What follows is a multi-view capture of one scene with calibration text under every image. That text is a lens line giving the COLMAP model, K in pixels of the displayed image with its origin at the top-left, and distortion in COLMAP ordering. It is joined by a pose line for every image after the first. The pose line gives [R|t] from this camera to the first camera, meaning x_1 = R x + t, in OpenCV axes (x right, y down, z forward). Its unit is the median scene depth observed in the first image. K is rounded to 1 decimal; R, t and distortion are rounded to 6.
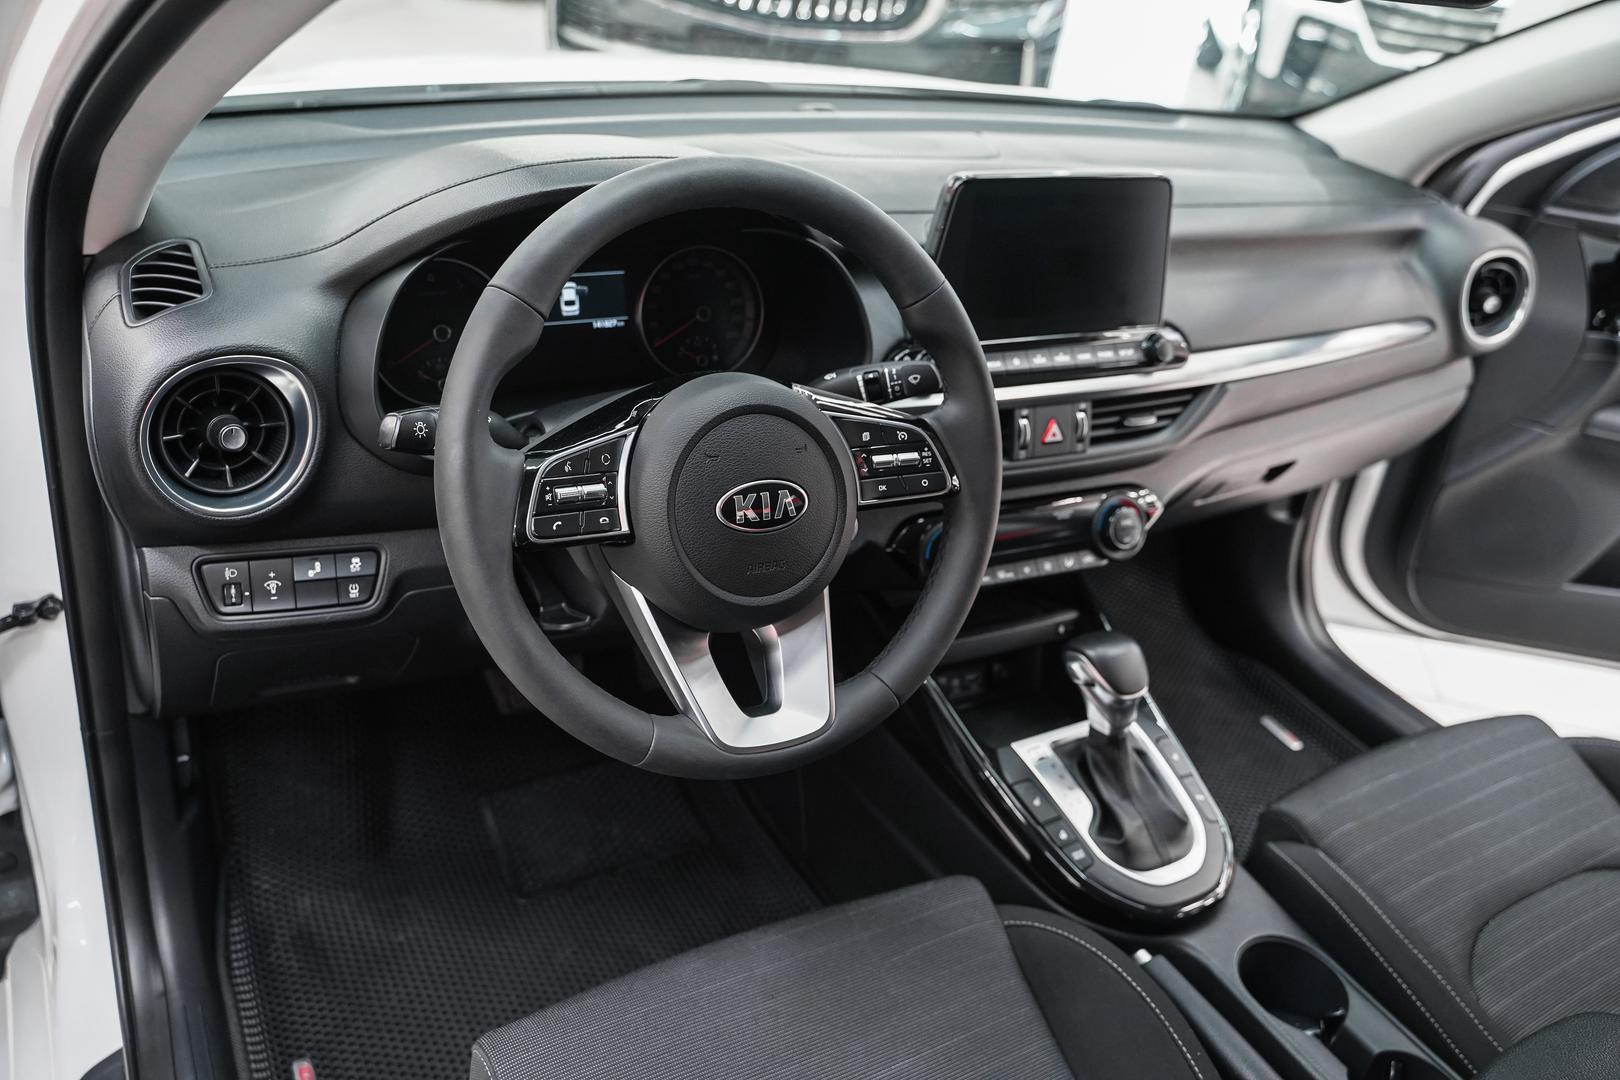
lens RADIAL K [[1292.5, 0, 809.4], [0, 1292.5, 542.8], [0, 0, 1]] dist [-0.011050, 0.010306]
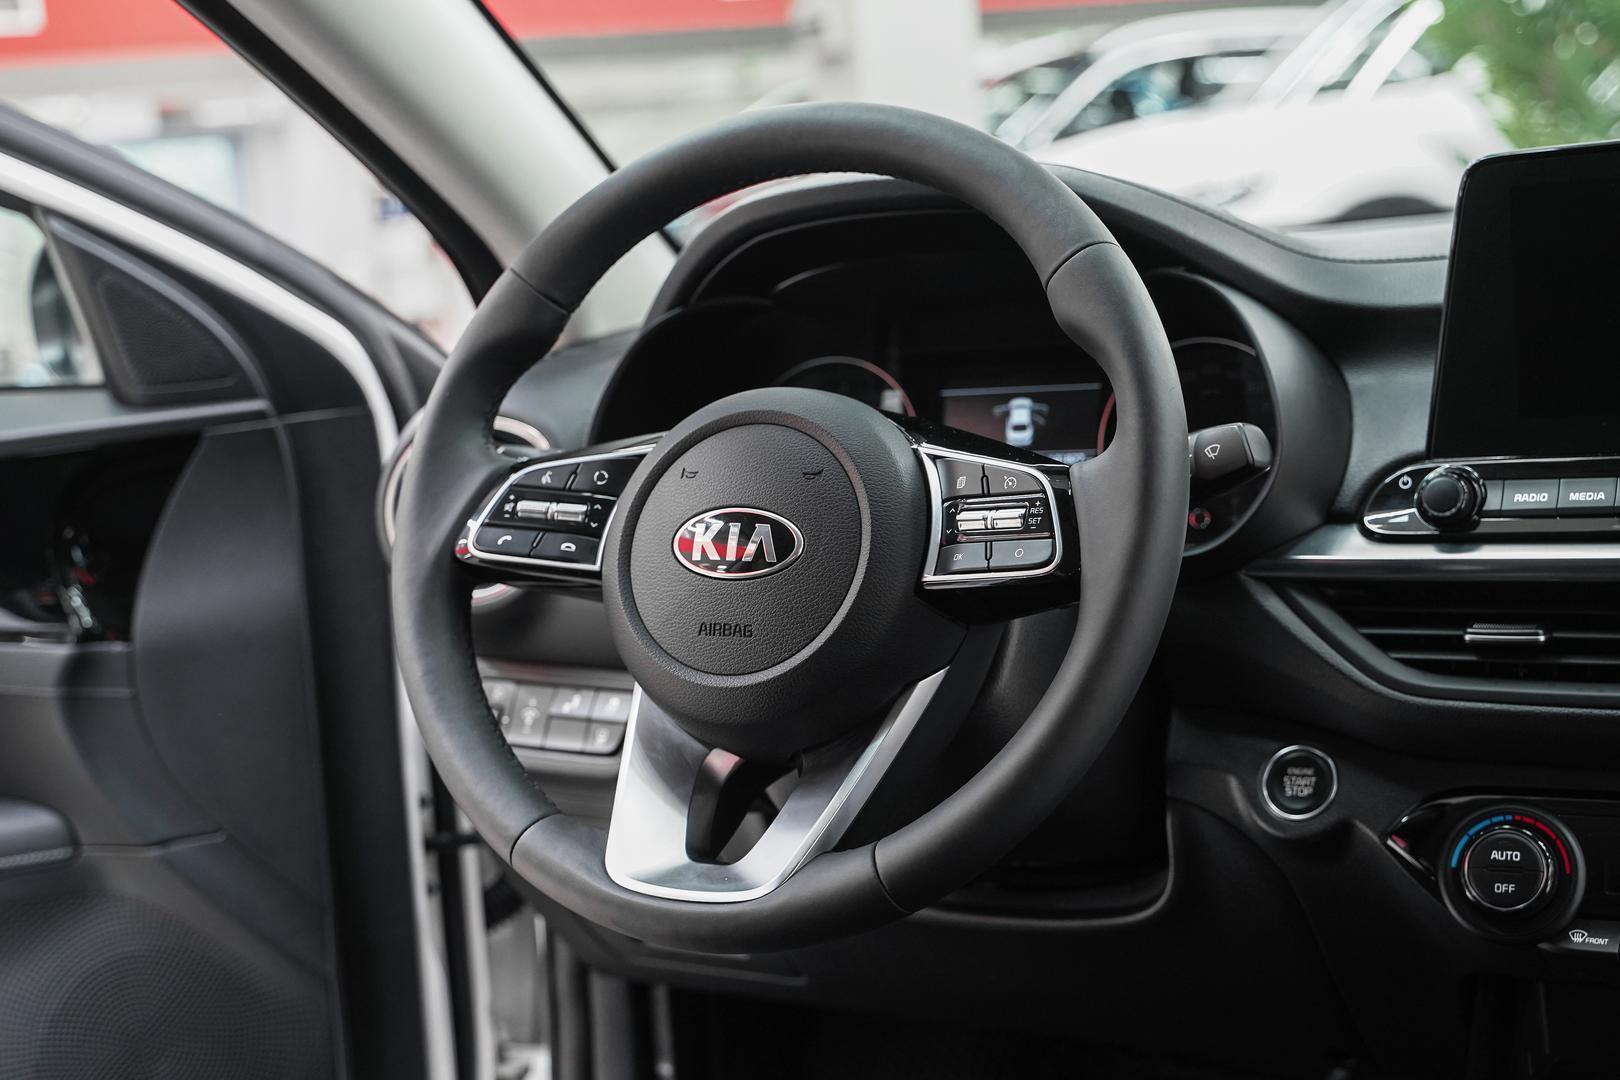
lens RADIAL K [[2330.6, 0, 784.4], [0, 2330.6, 535.7], [0, 0, 1]] dist [0.012436, 0.000000]
pose [[0.542904, -0.046166, -0.838525, 0.716937], [-0.277119, 0.932710, -0.230773, 0.173905], [0.792755, 0.357659, 0.493579, 0.273774]]
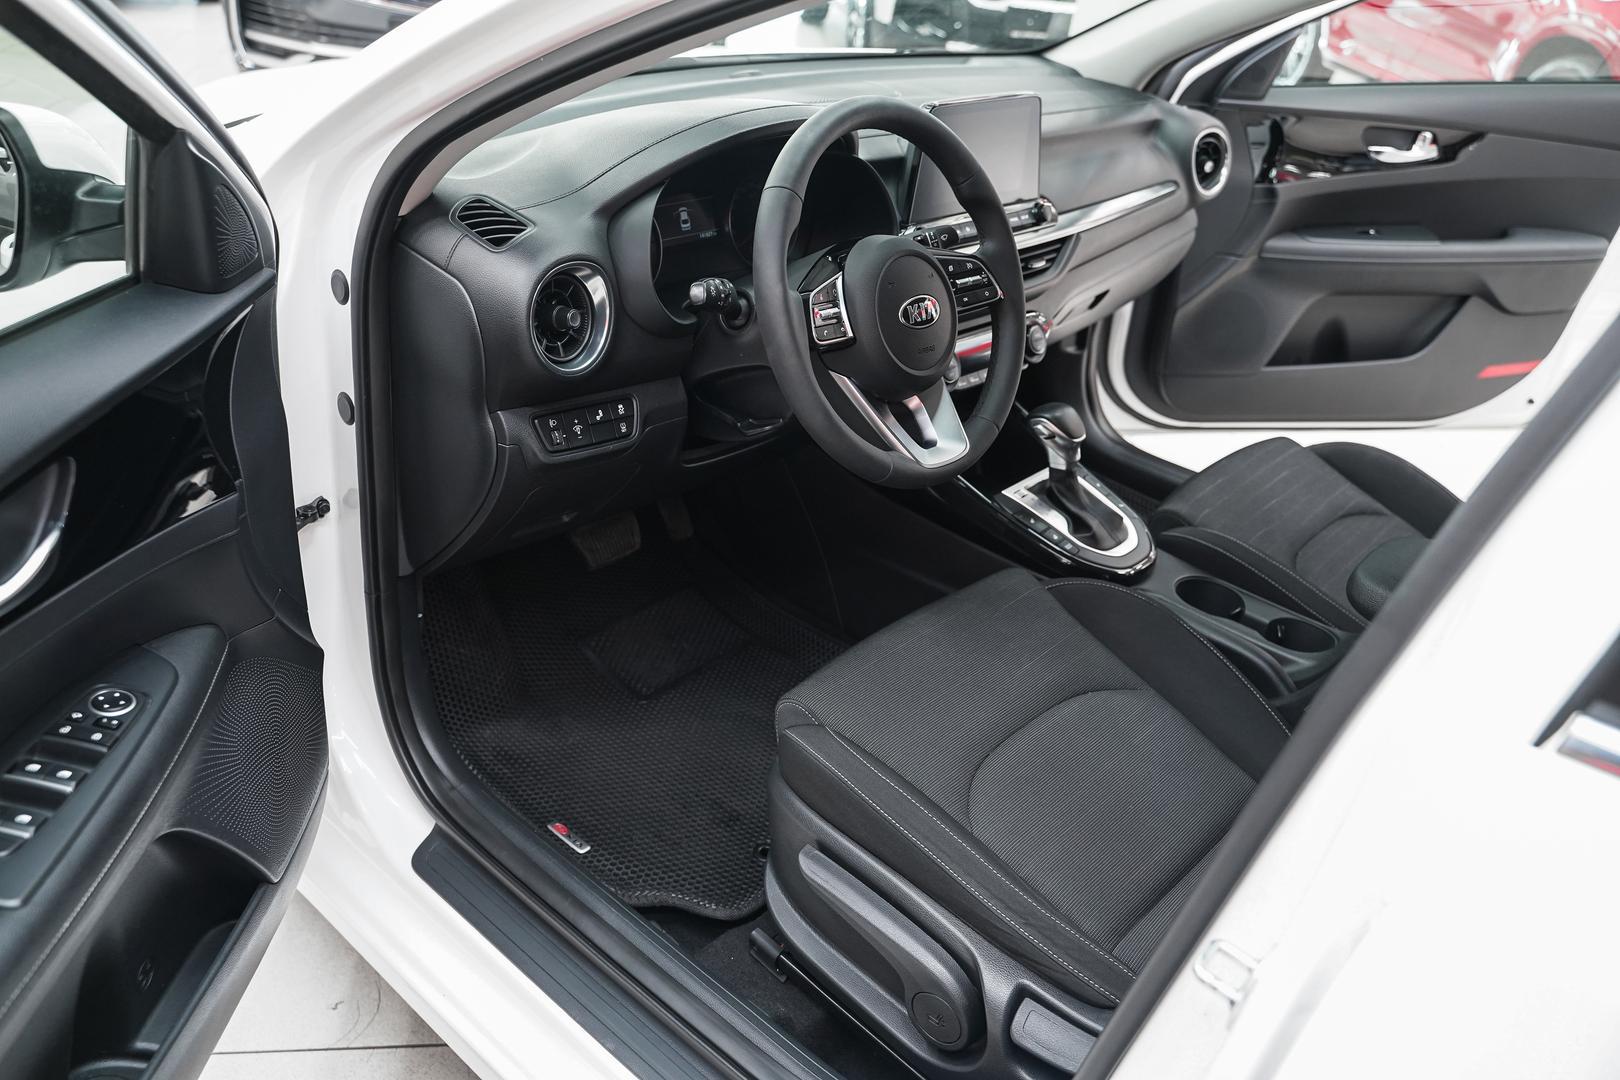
lens RADIAL K [[1292.5, 0, 812.9], [0, 1292.5, 545.2], [0, 0, 1]] dist [-0.011050, 0.010306]
pose [[0.947999, -0.184709, 0.259193, -0.437226], [0.178892, 0.982790, 0.046071, 0.109568], [-0.263242, 0.002692, 0.964726, -0.355910]]
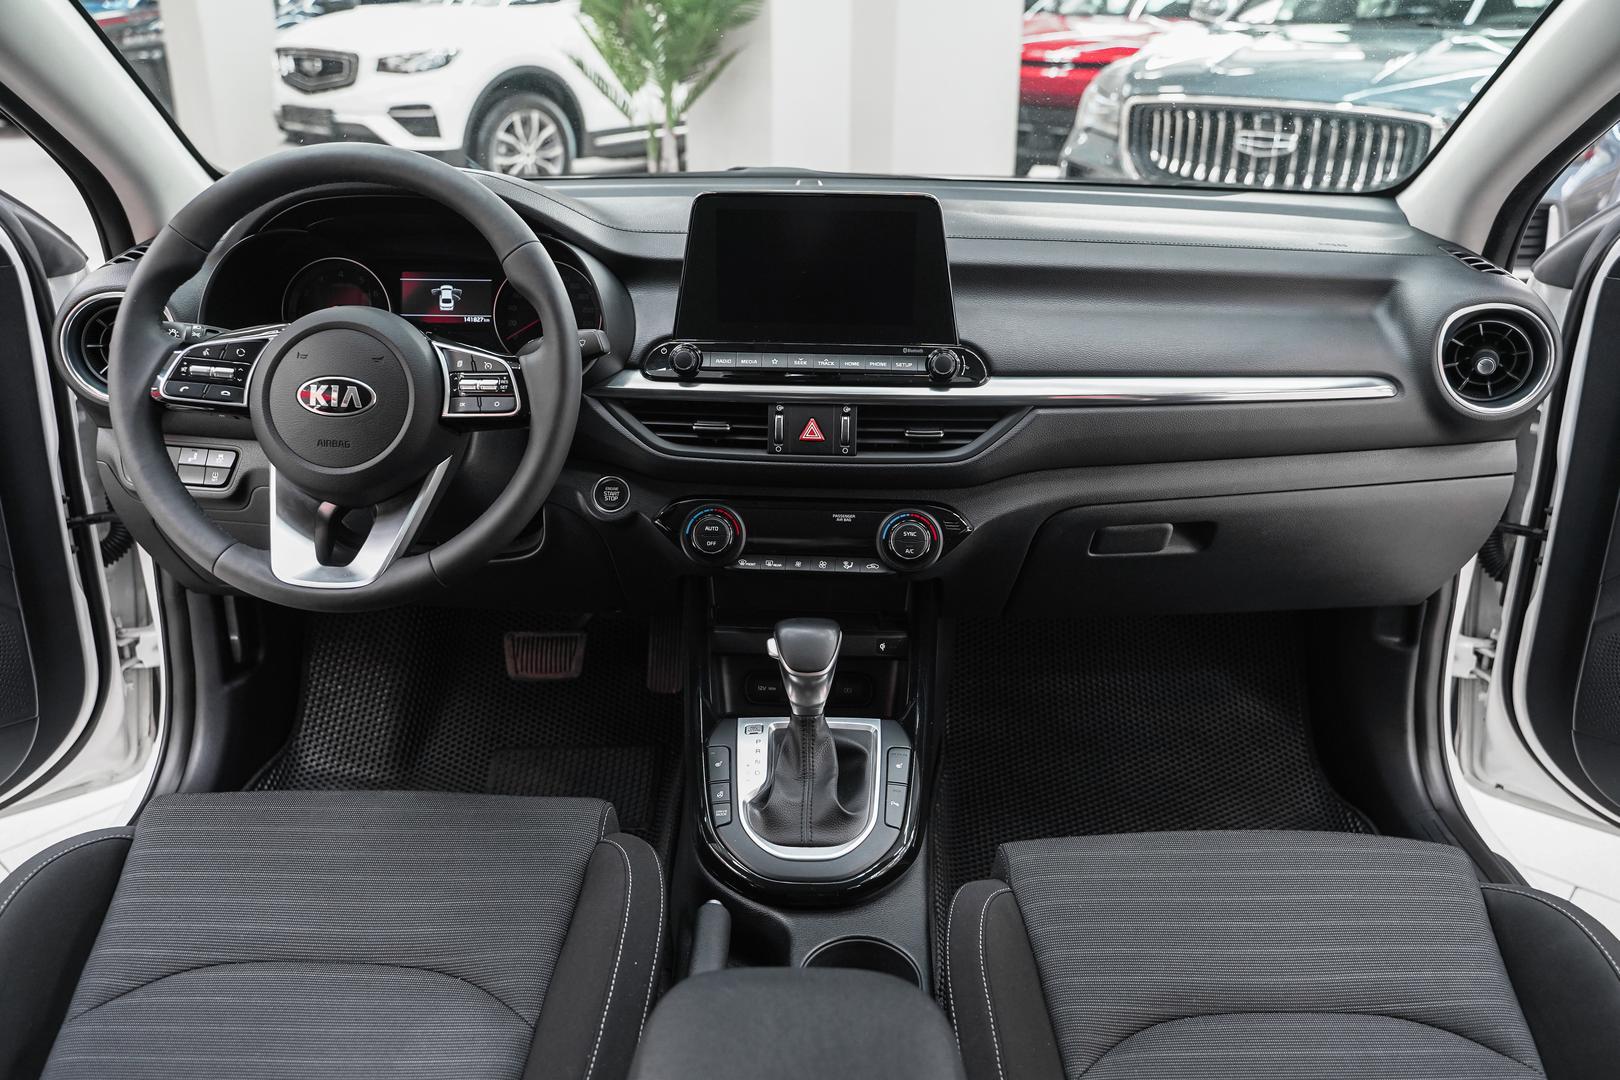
lens RADIAL K [[1292.5, 0, 804.2], [0, 1292.5, 544.8], [0, 0, 1]] dist [-0.011050, 0.010306]
pose [[0.864133, 0.087547, -0.495591, 0.712824], [-0.167686, 0.978569, -0.119517, 0.134365], [0.474506, 0.186382, 0.860294, 0.091090]]
